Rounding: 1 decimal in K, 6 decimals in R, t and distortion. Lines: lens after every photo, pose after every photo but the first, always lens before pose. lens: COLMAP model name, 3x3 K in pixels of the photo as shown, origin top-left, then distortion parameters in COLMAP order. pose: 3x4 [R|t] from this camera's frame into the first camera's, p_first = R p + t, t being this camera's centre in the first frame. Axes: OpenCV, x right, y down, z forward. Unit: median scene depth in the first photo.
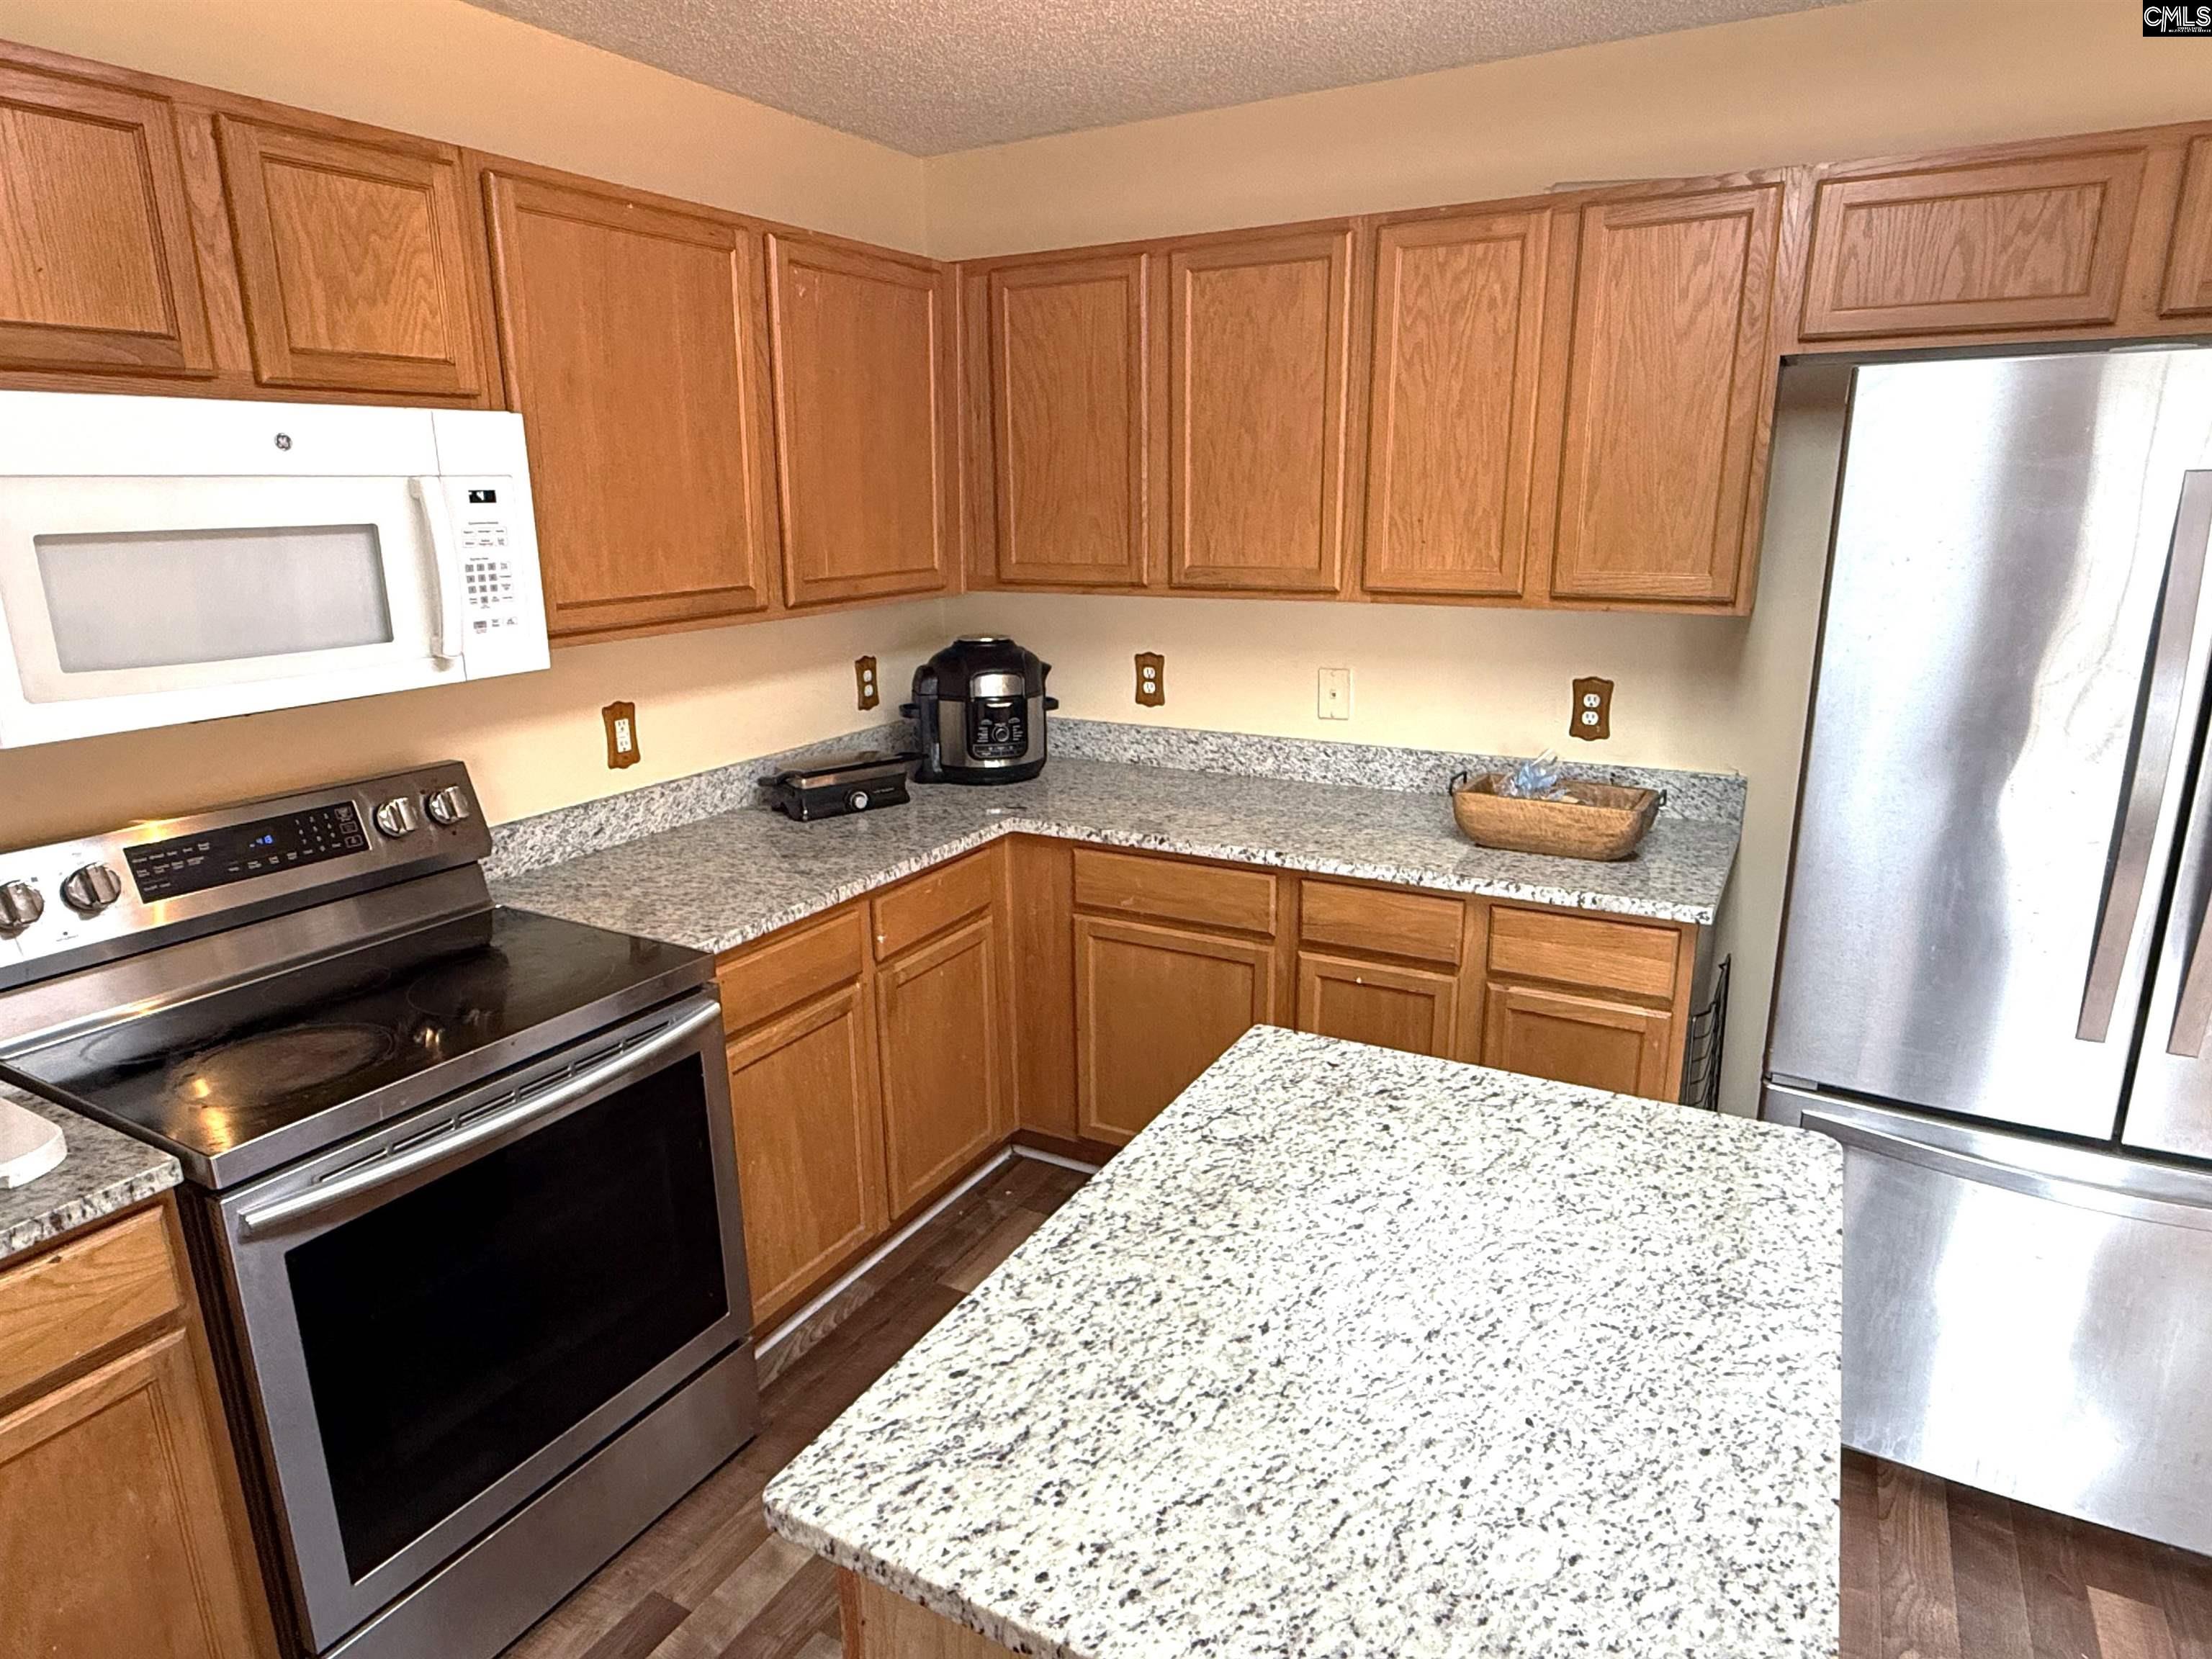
lens RADIAL K [[1372.7, 0, 1106.0], [0, 1372.7, 829.5], [0, 0, 1]] dist [0.001261, 0.001640]
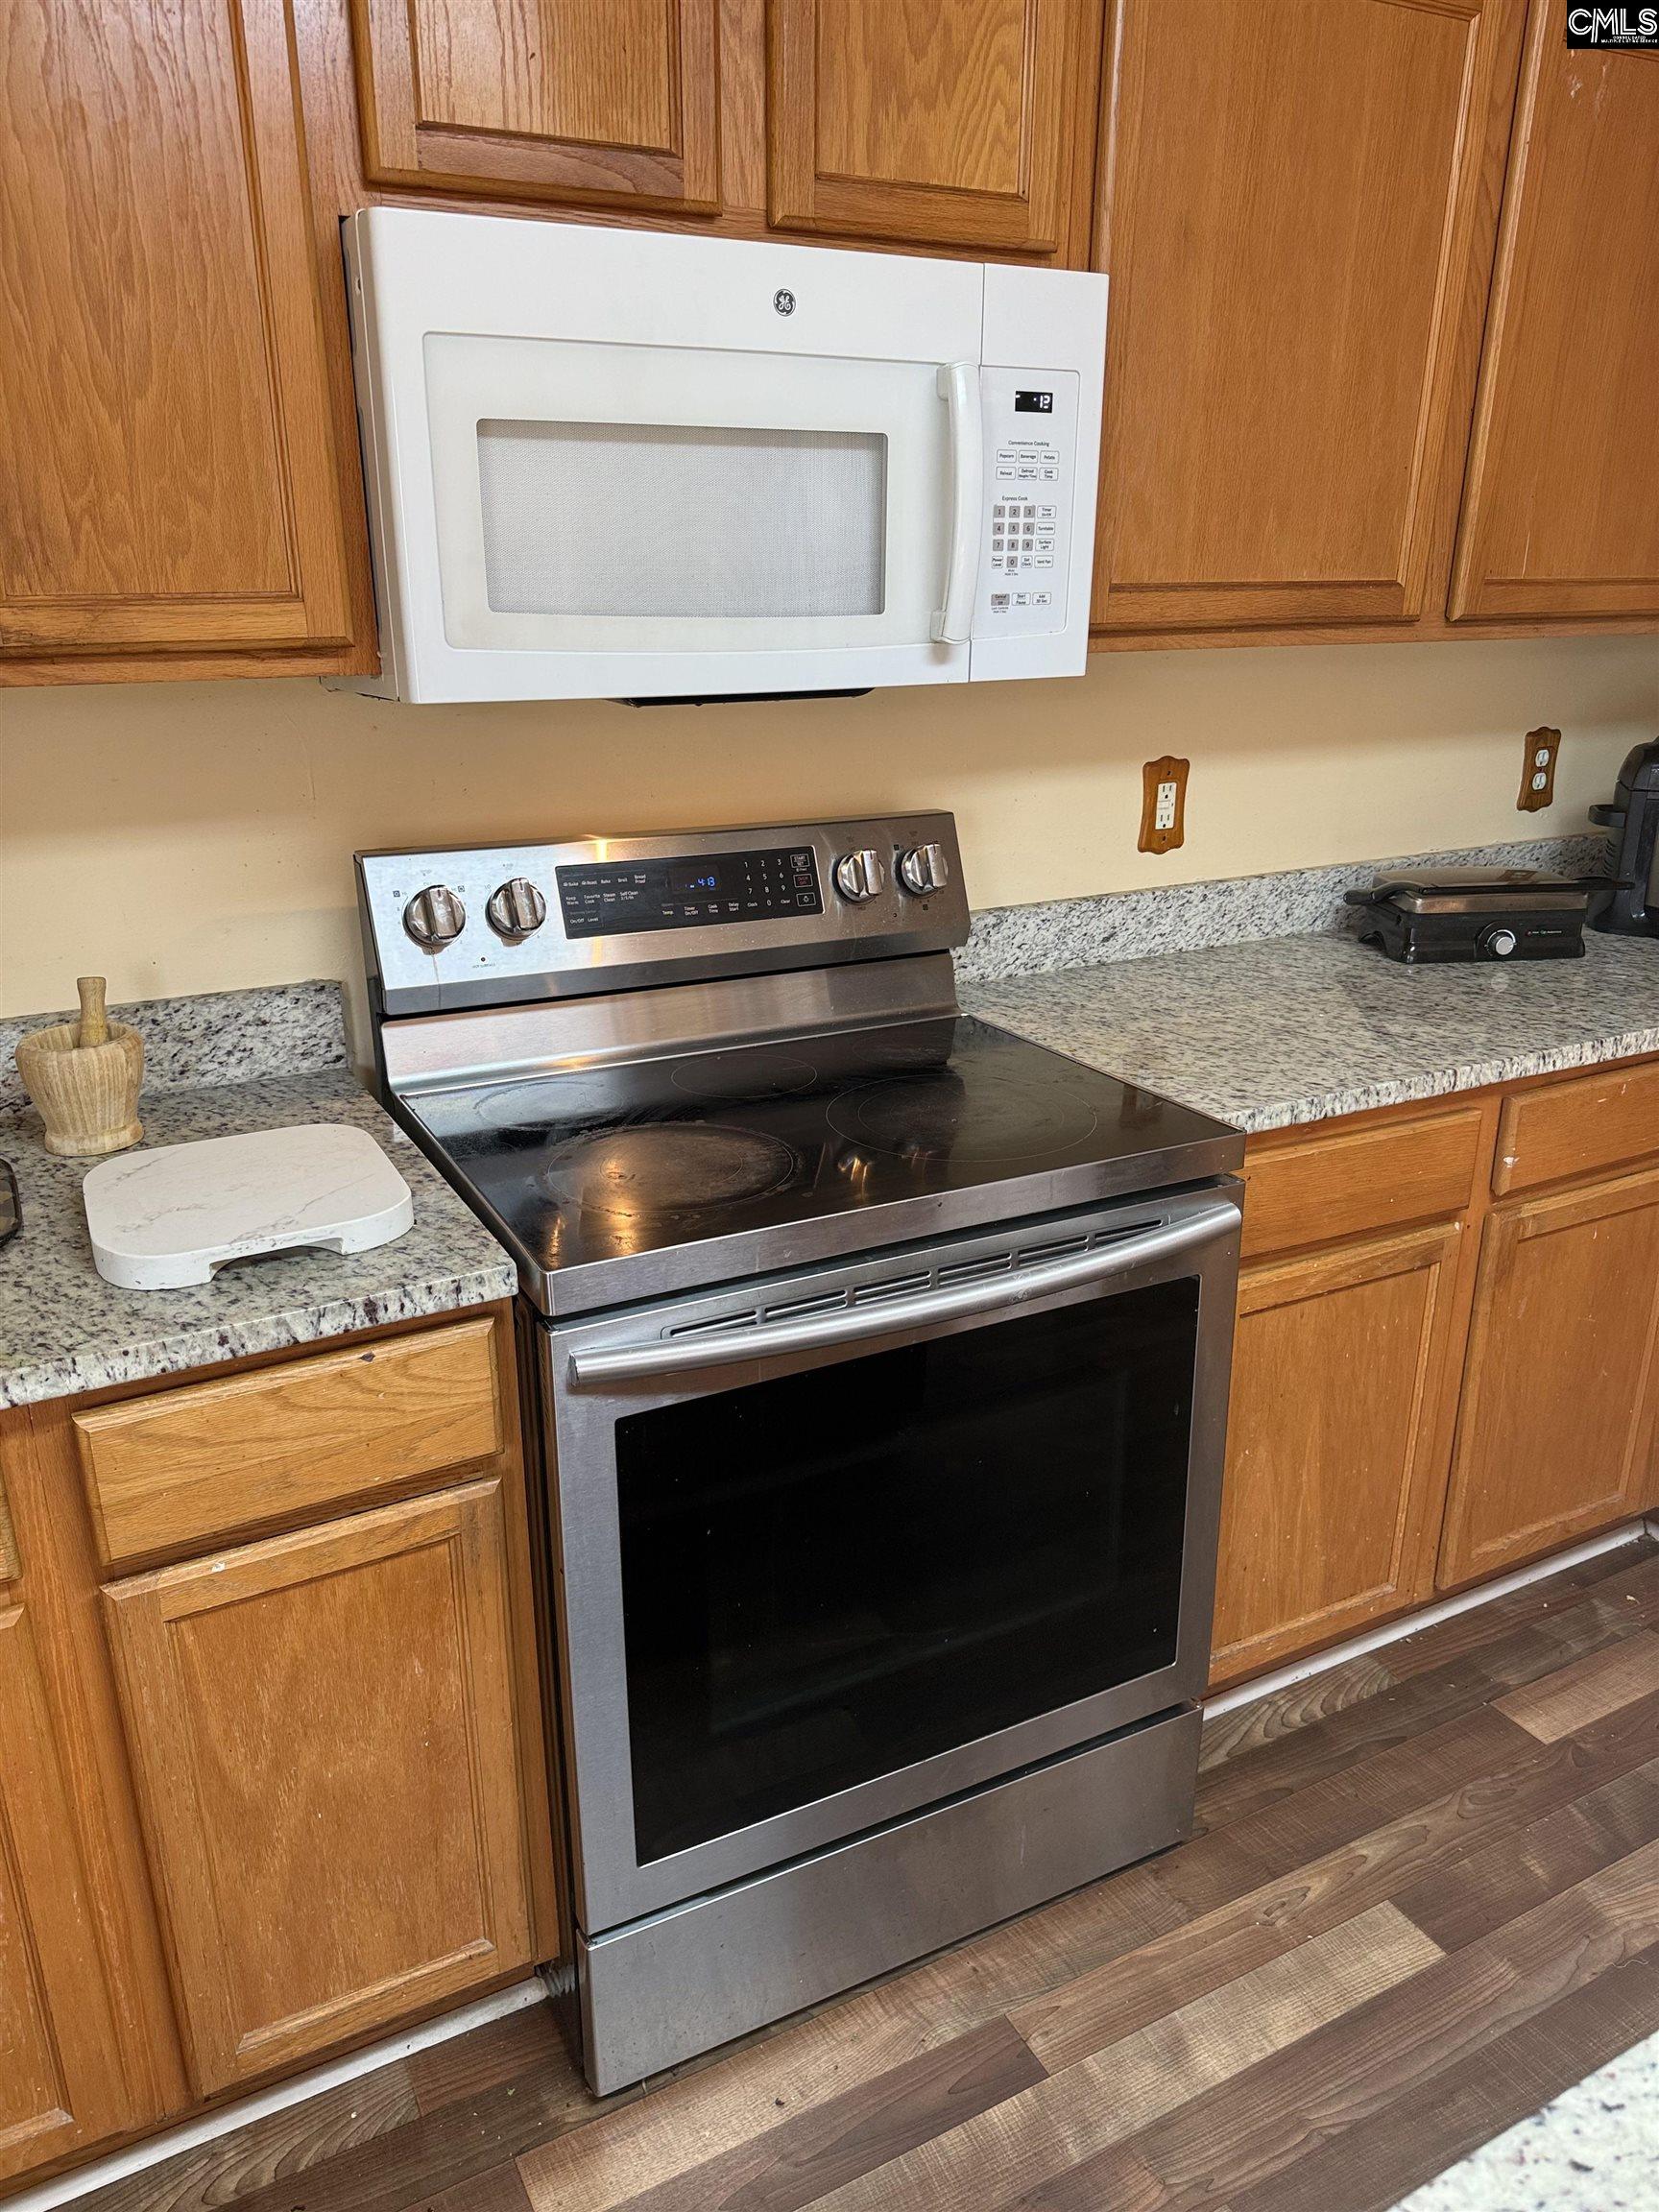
lens RADIAL K [[1575.0, 0, 829.5], [0, 1575.0, 1106.0], [0, 0, 1]] dist [0.127863, -0.242715]
pose [[0.853710, 0.181360, -0.488148, -0.085986], [-0.148281, 0.983250, 0.105978, 0.026457], [0.499192, -0.018092, 0.866303, 0.241369]]
